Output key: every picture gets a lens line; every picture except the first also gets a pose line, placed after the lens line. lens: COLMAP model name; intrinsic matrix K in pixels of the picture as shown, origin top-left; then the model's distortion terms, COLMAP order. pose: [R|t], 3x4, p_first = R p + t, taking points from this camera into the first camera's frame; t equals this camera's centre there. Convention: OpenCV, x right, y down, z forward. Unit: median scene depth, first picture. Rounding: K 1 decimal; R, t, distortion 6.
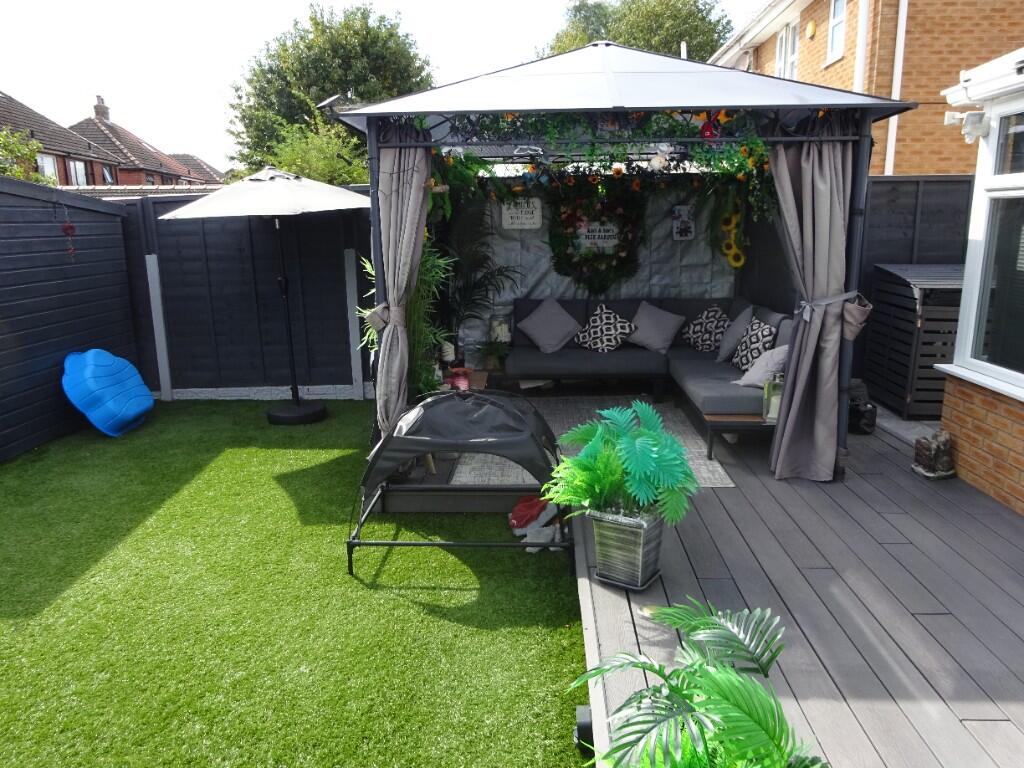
lens RADIAL K [[754.6, 0, 510.6], [0, 754.6, 382.8], [0, 0, 1]] dist [0.000245, -0.006691]
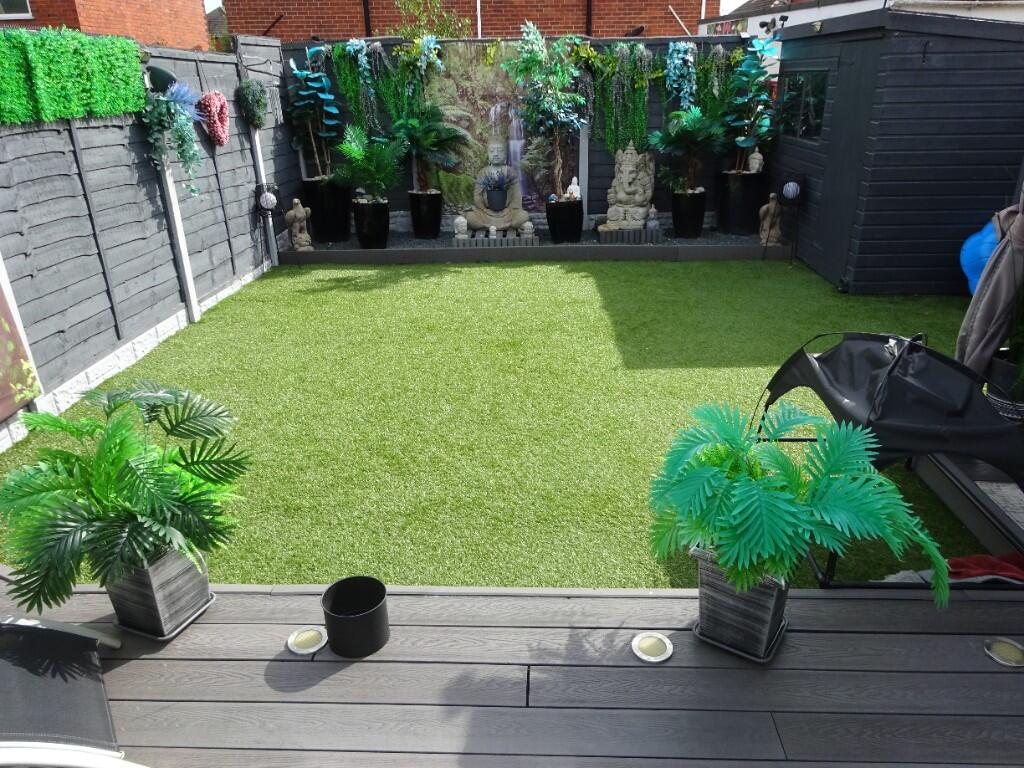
lens RADIAL K [[760.0, 0, 514.8], [0, 760.0, 379.1], [0, 0, 1]] dist [0.003857, 0.015765]
pose [[-0.000706, 0.389547, -0.921006, 0.435668], [-0.196547, 0.902988, 0.382076, -0.112868], [0.980494, 0.181291, 0.075927, 0.411600]]
